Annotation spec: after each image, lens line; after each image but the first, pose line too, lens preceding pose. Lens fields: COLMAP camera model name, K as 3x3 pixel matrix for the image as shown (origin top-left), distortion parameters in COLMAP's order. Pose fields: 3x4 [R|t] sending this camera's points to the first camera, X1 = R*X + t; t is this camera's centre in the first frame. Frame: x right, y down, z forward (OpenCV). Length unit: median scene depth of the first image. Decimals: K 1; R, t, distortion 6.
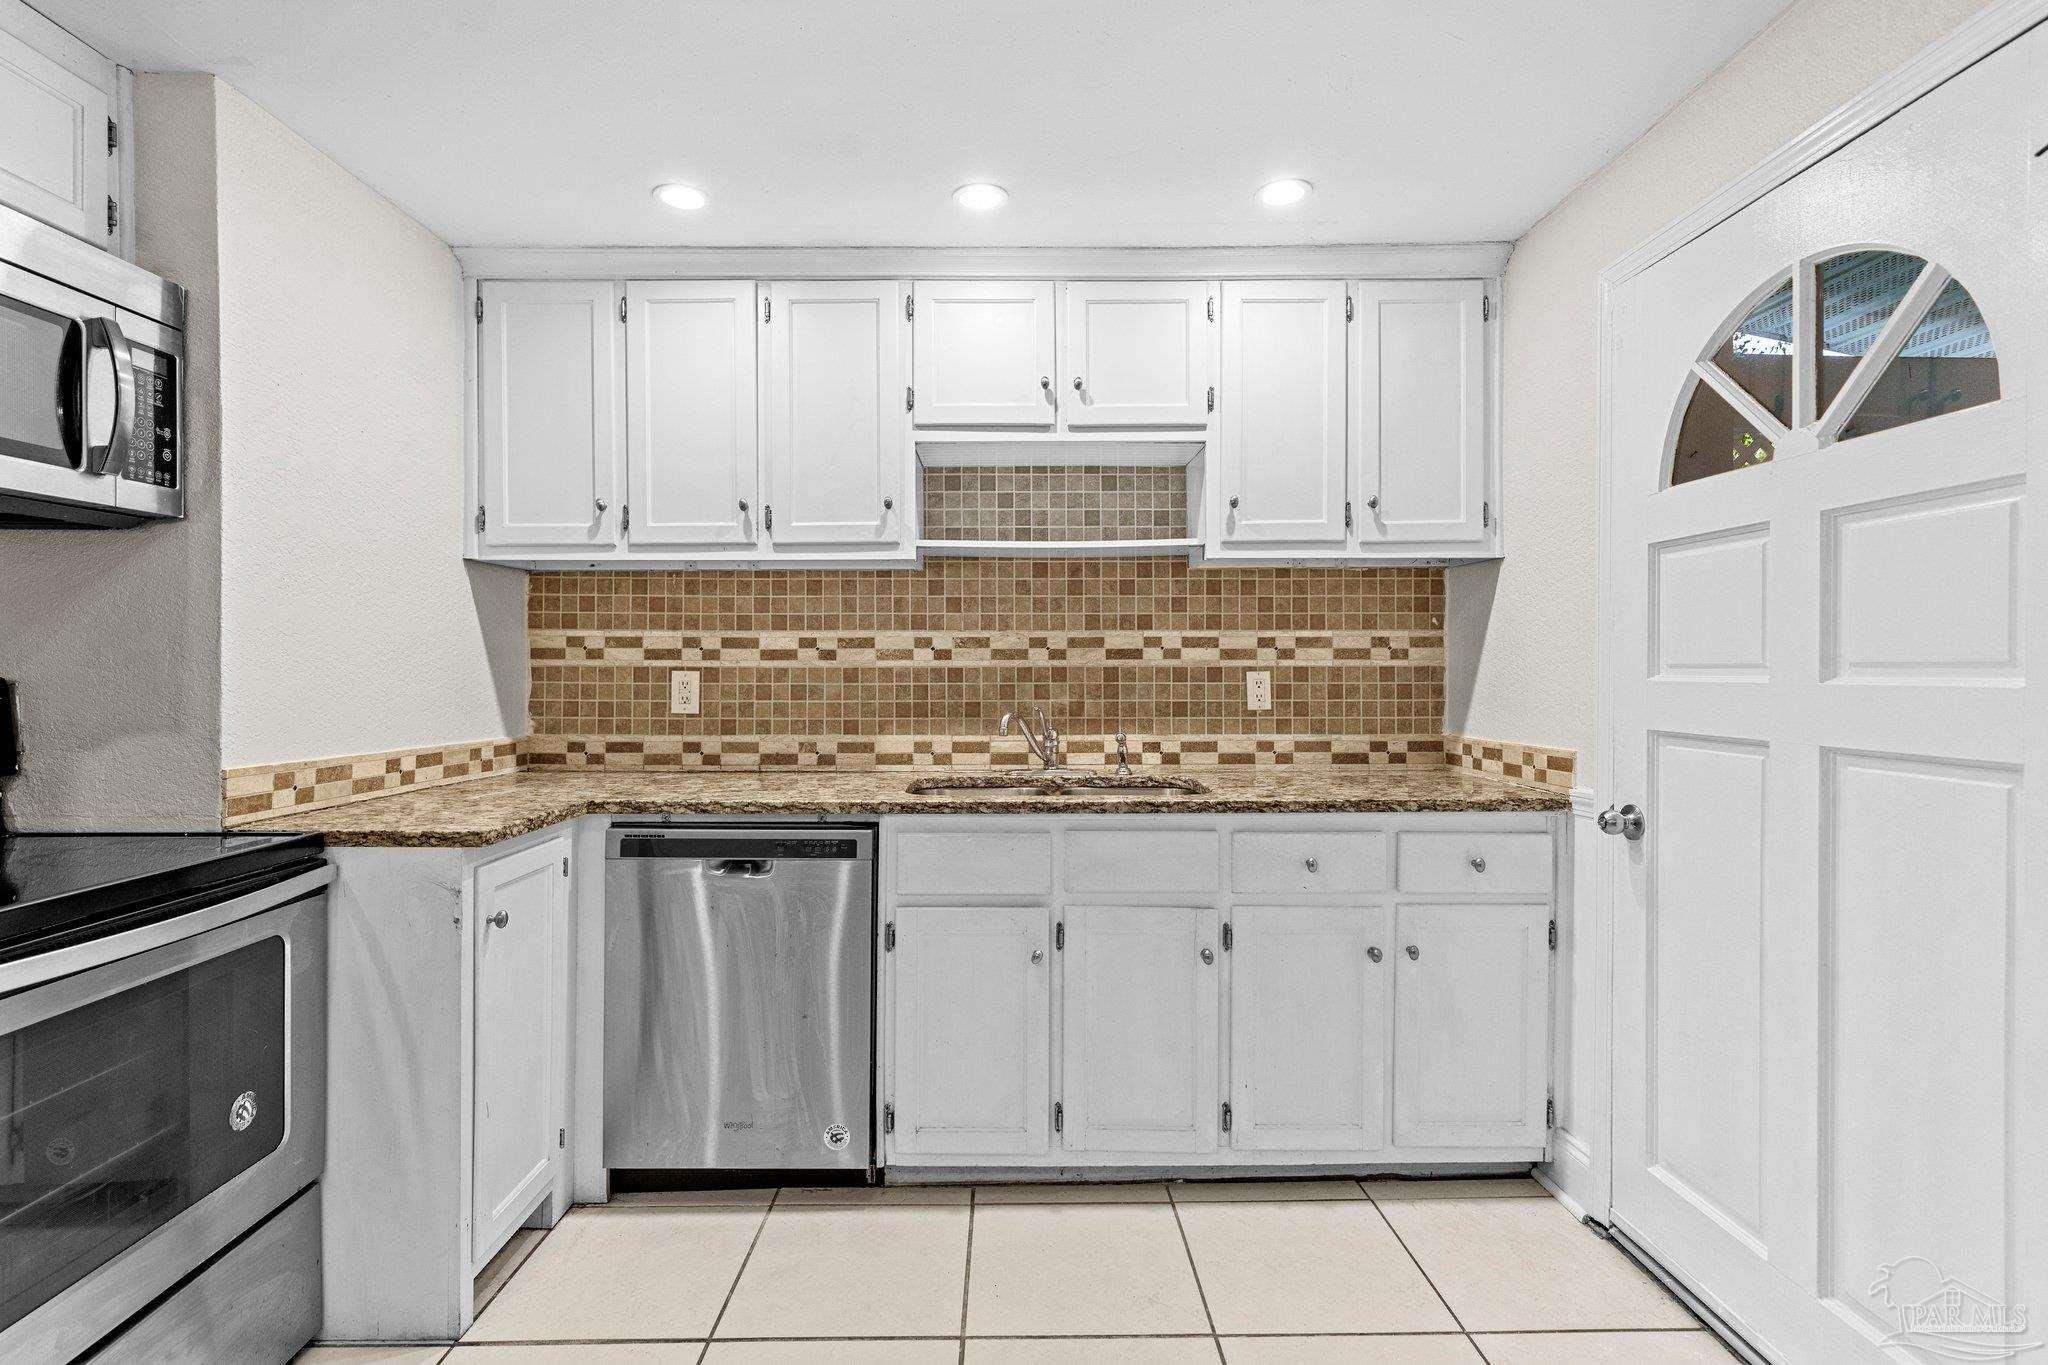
lens RADIAL K [[964.7, 0, 1020.6], [0, 964.7, 664.8], [0, 0, 1]] dist [0.004050, 0.000082]
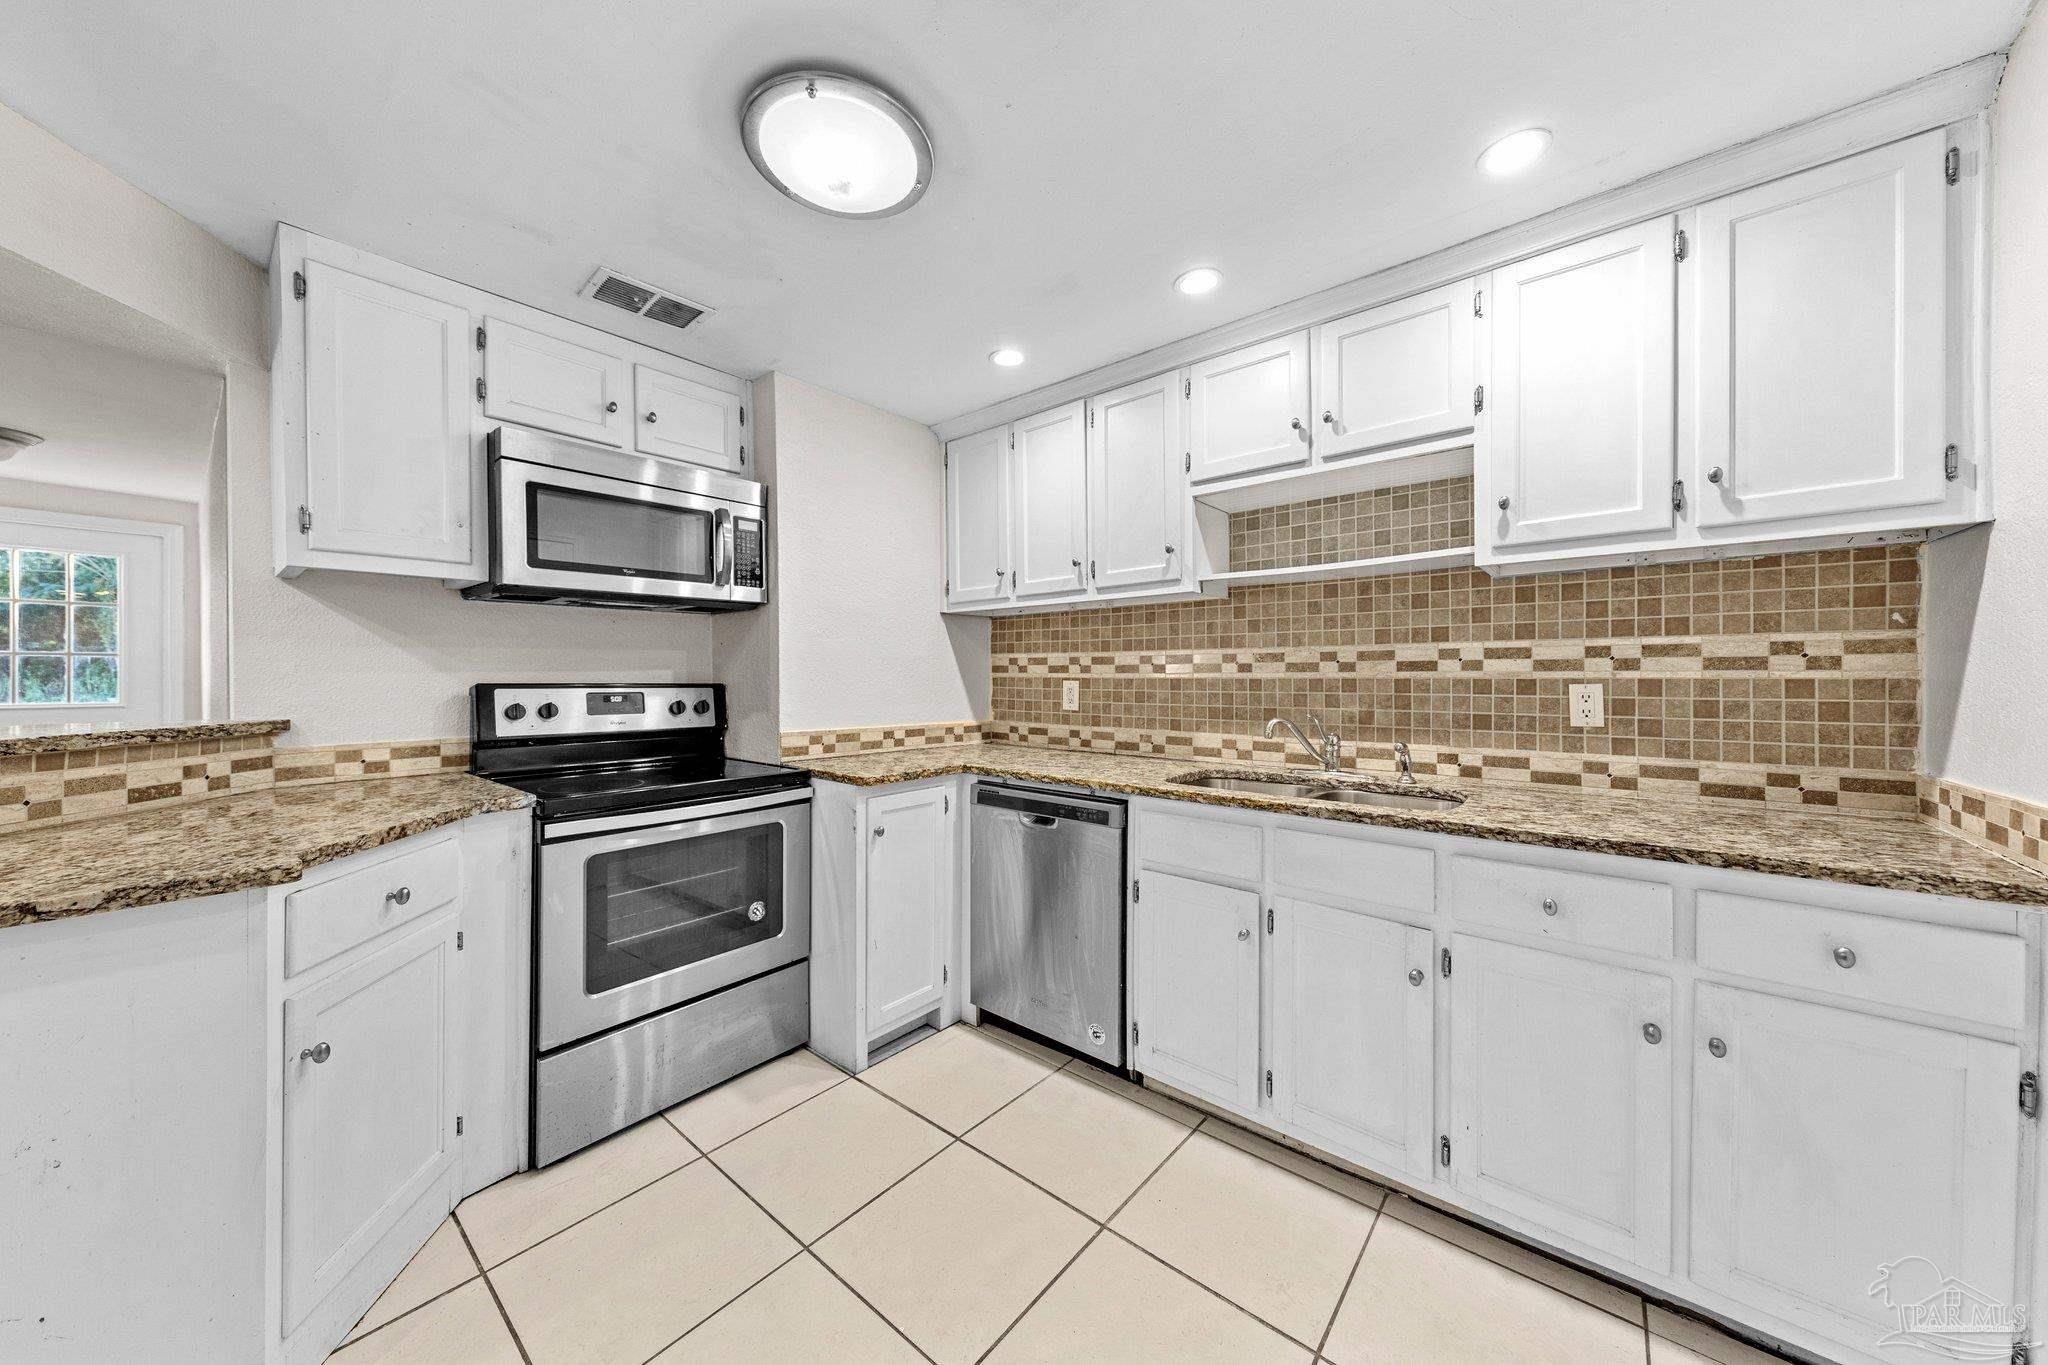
lens RADIAL K [[695.9, 0, 1022.1], [0, 695.9, 676.5], [0, 0, 1]] dist [0.007357, -0.001462]
pose [[0.760601, 0.000794, -0.649219, 0.272600], [0.002516, 0.999988, 0.004170, -0.004208], [0.649214, -0.004806, 0.760590, 0.161997]]
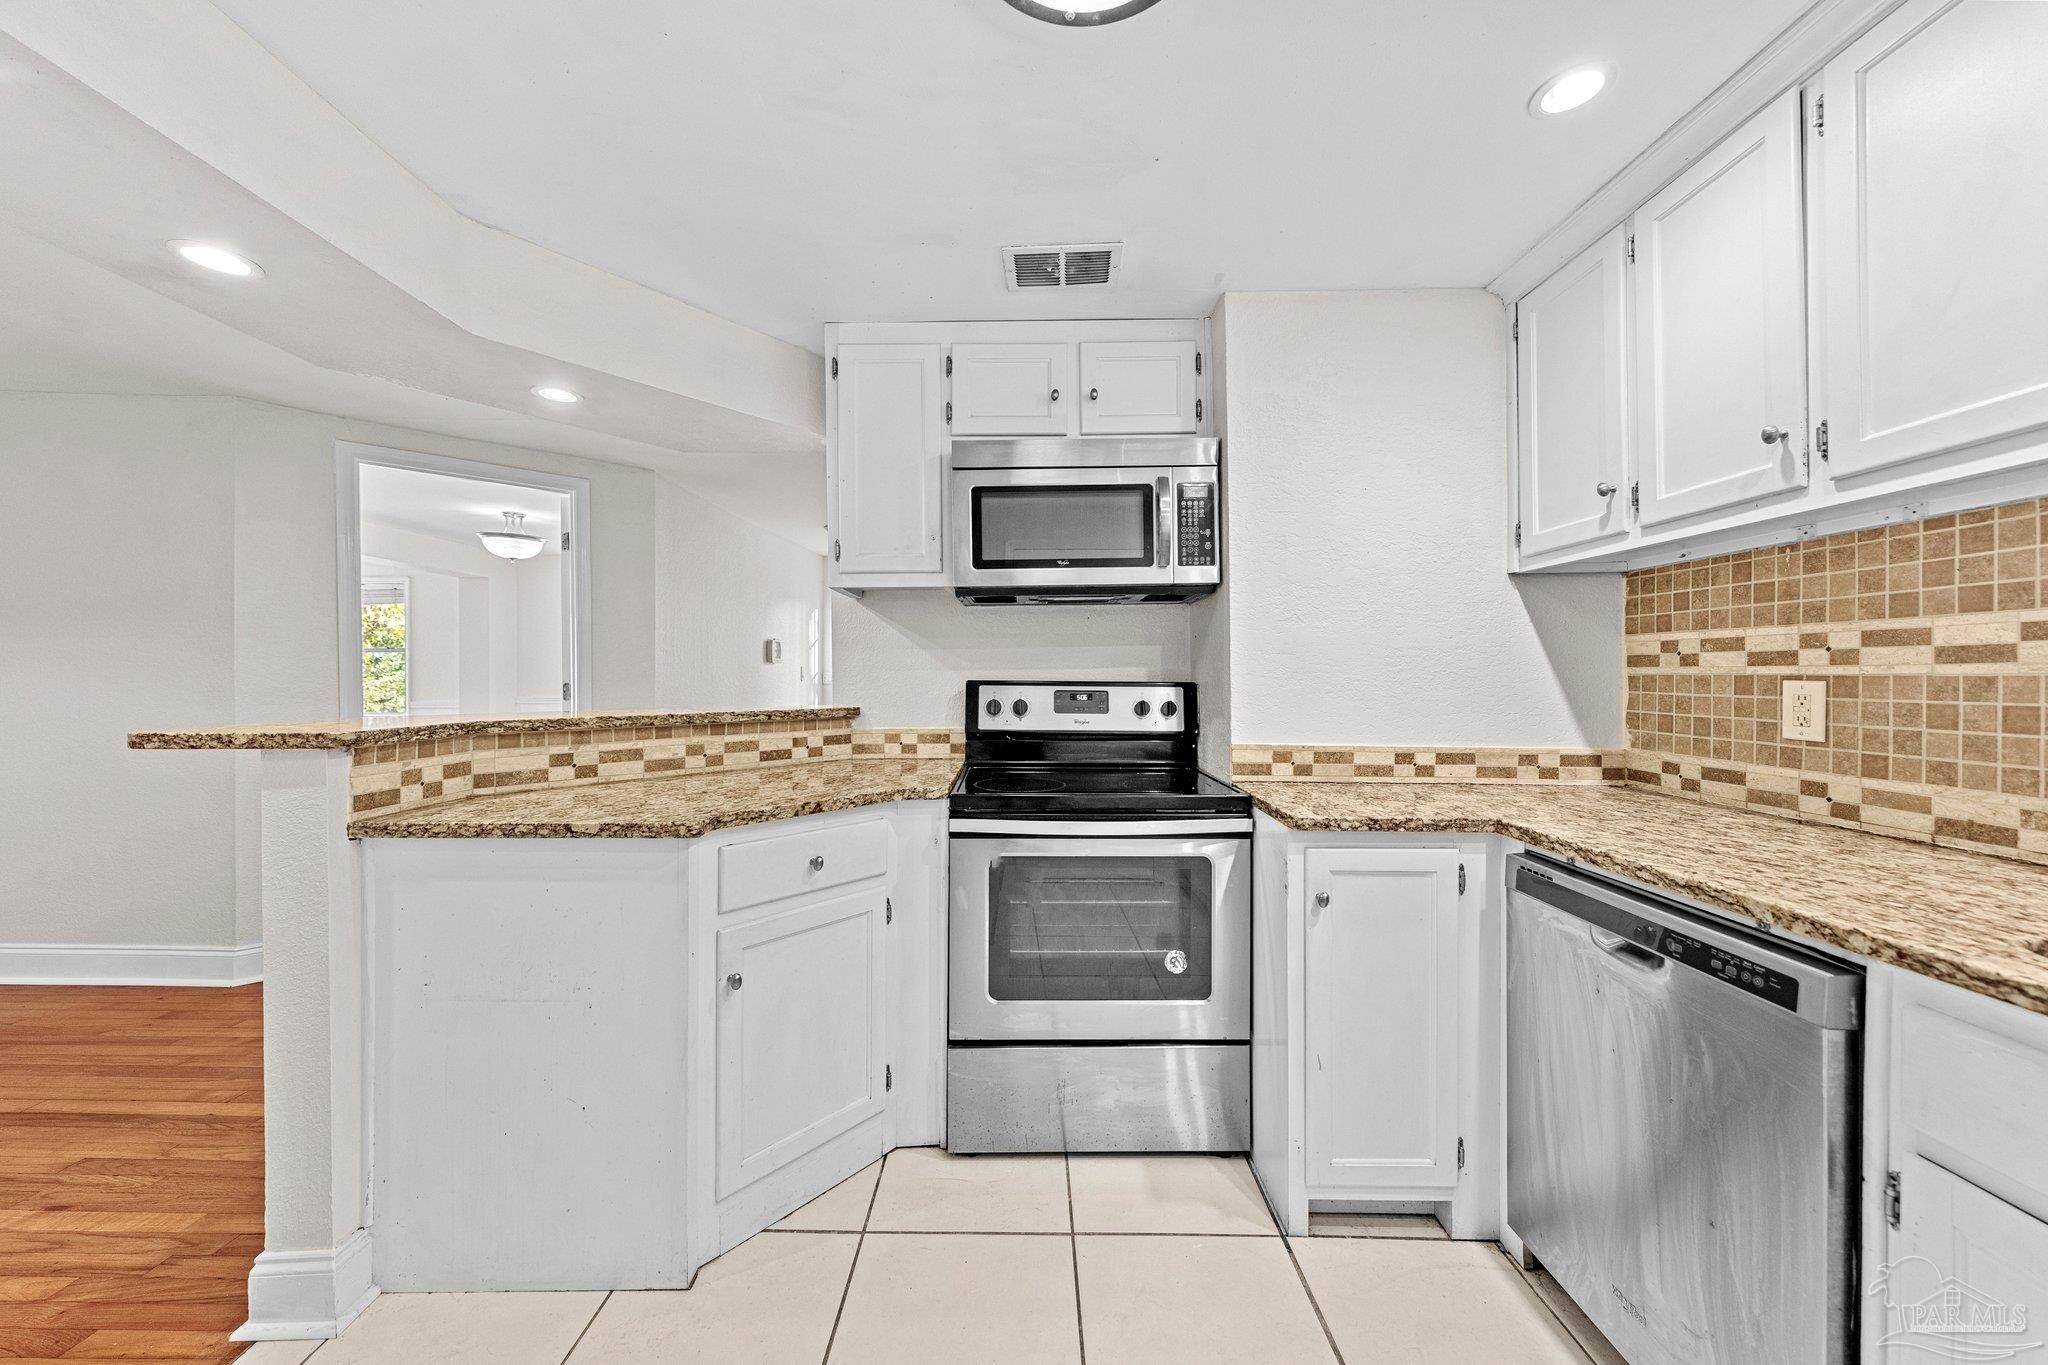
lens RADIAL K [[727.6, 0, 1020.9], [0, 727.6, 677.6], [0, 0, 1]] dist [0.001995, -0.000181]
pose [[-0.019545, 0.000395, -0.999809, 0.205742], [0.004039, 0.999992, 0.000316, 0.001552], [0.999801, -0.004032, -0.019547, 0.429358]]
